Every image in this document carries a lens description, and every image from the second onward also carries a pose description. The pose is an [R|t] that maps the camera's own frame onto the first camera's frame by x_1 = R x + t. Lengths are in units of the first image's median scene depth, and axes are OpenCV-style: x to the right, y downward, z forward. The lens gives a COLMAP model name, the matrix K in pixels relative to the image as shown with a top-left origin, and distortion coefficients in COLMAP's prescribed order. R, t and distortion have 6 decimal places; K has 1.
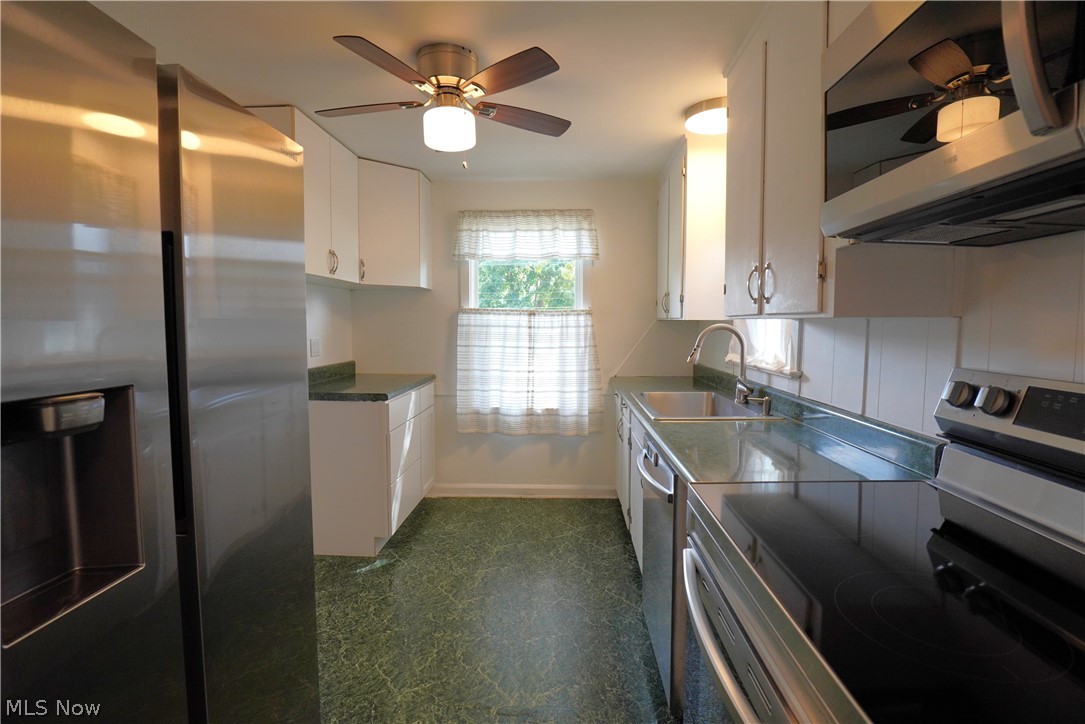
lens RADIAL K [[524.7, 0, 548.5], [0, 524.7, 358.8], [0, 0, 1]] dist [-0.035824, 0.002755]
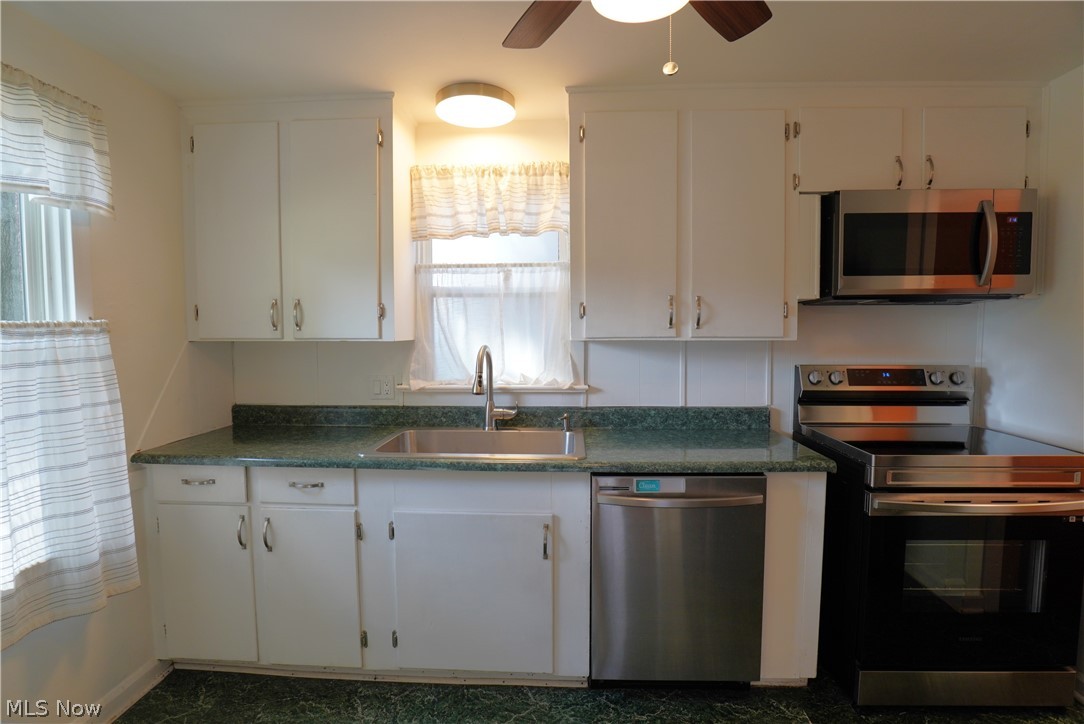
lens RADIAL K [[524.2, 0, 547.9], [0, 524.2, 363.3], [0, 0, 1]] dist [-0.035824, 0.002755]
pose [[0.009186, -0.064333, 0.997886, -0.377333], [0.071606, 0.995409, 0.063514, -0.058033], [-0.997391, 0.070871, 0.013751, 0.602410]]
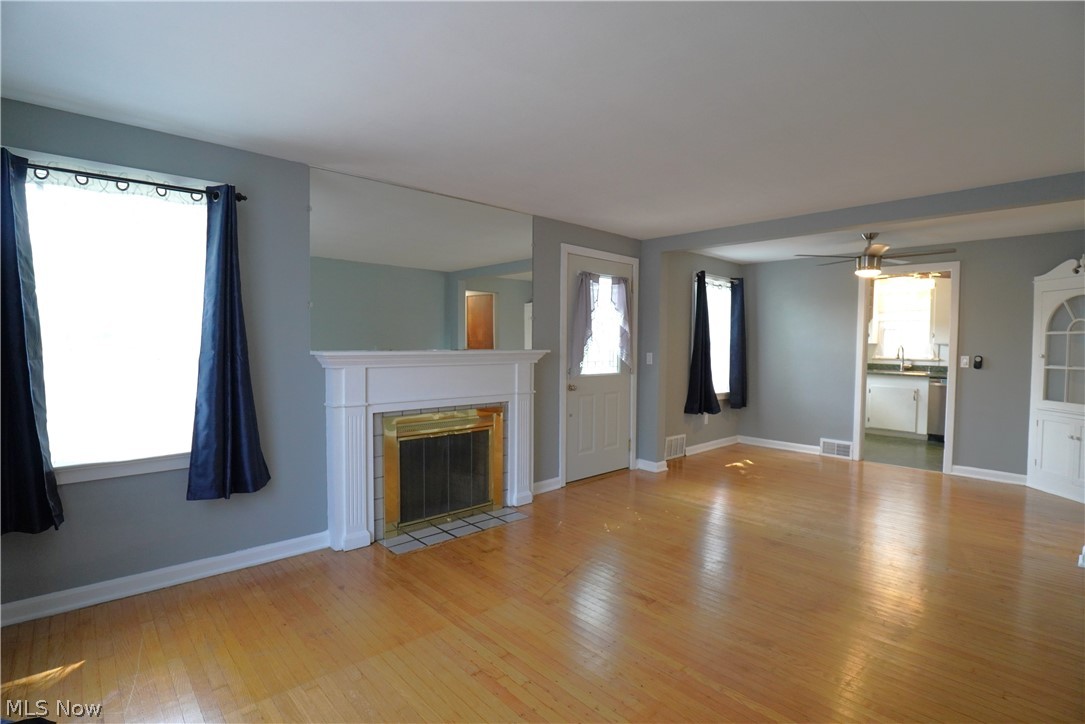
lens RADIAL K [[524.7, 0, 546.1], [0, 524.7, 360.4], [0, 0, 1]] dist [-0.035824, 0.002755]
pose [[0.708877, -0.024412, 0.704909, -2.228354], [0.042537, 0.999061, -0.008178, -0.027746], [-0.704048, 0.035782, 0.709250, 0.220297]]
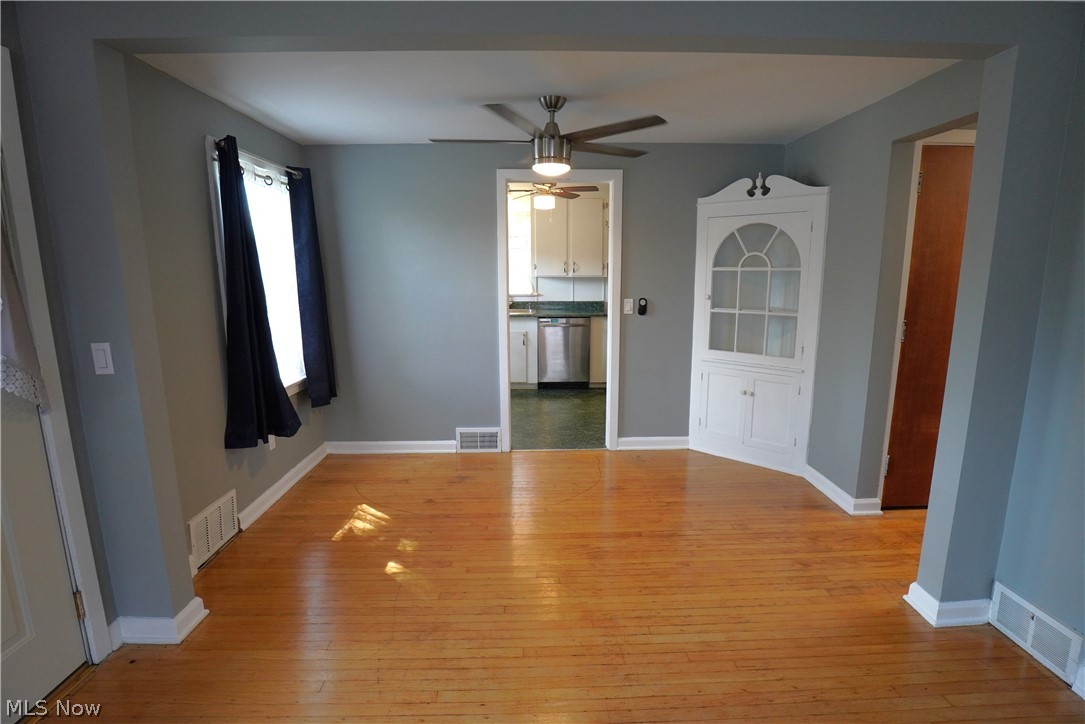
lens RADIAL K [[524.7, 0, 547.9], [0, 524.7, 360.4], [0, 0, 1]] dist [-0.035824, 0.002755]
pose [[-0.060429, -0.181605, 0.981513, -1.531833], [0.071794, 0.979973, 0.185740, -0.091425], [-0.995587, 0.081691, -0.046180, 0.630589]]
